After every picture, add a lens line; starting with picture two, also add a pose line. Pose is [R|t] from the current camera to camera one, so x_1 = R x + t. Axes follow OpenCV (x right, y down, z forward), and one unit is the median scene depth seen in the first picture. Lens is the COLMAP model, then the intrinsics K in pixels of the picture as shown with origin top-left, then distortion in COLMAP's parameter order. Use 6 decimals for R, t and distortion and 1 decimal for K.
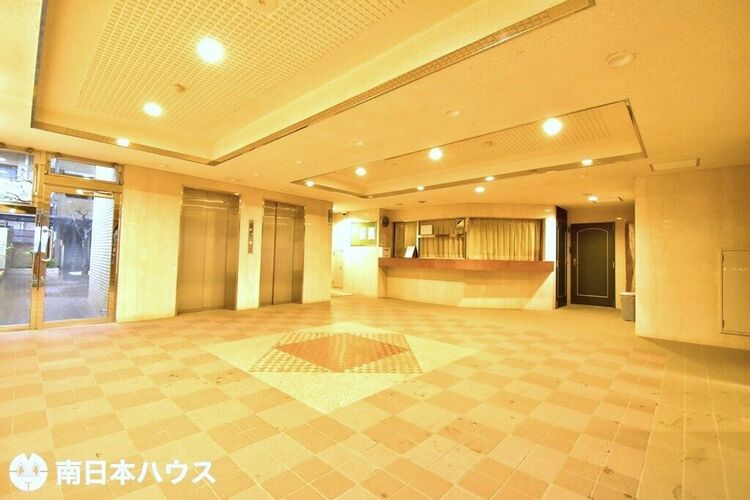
lens RADIAL K [[333.5, 0, 376.5], [0, 333.5, 246.2], [0, 0, 1]] dist [-0.001463, -0.006621]
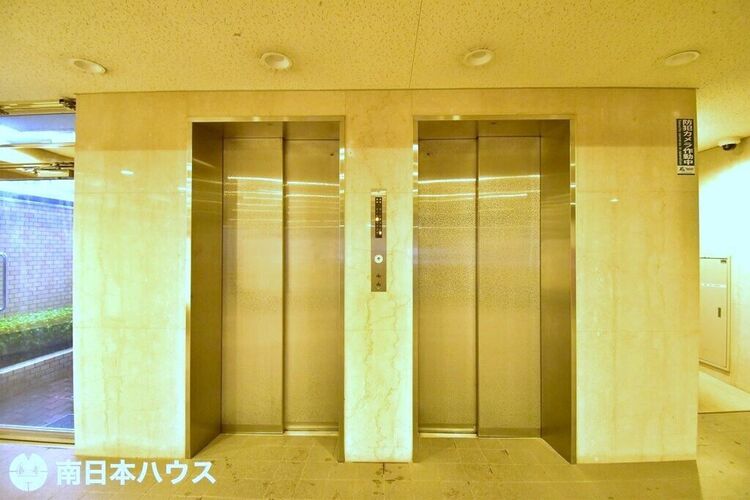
lens RADIAL K [[333.5, 0, 375.7], [0, 333.5, 246.2], [0, 0, 1]] dist [-0.001463, -0.006621]
pose [[0.668941, -0.030519, -0.742689, -0.127813], [0.045972, 0.998943, 0.000357, -0.022058], [0.741893, -0.034382, 0.669637, 0.732553]]
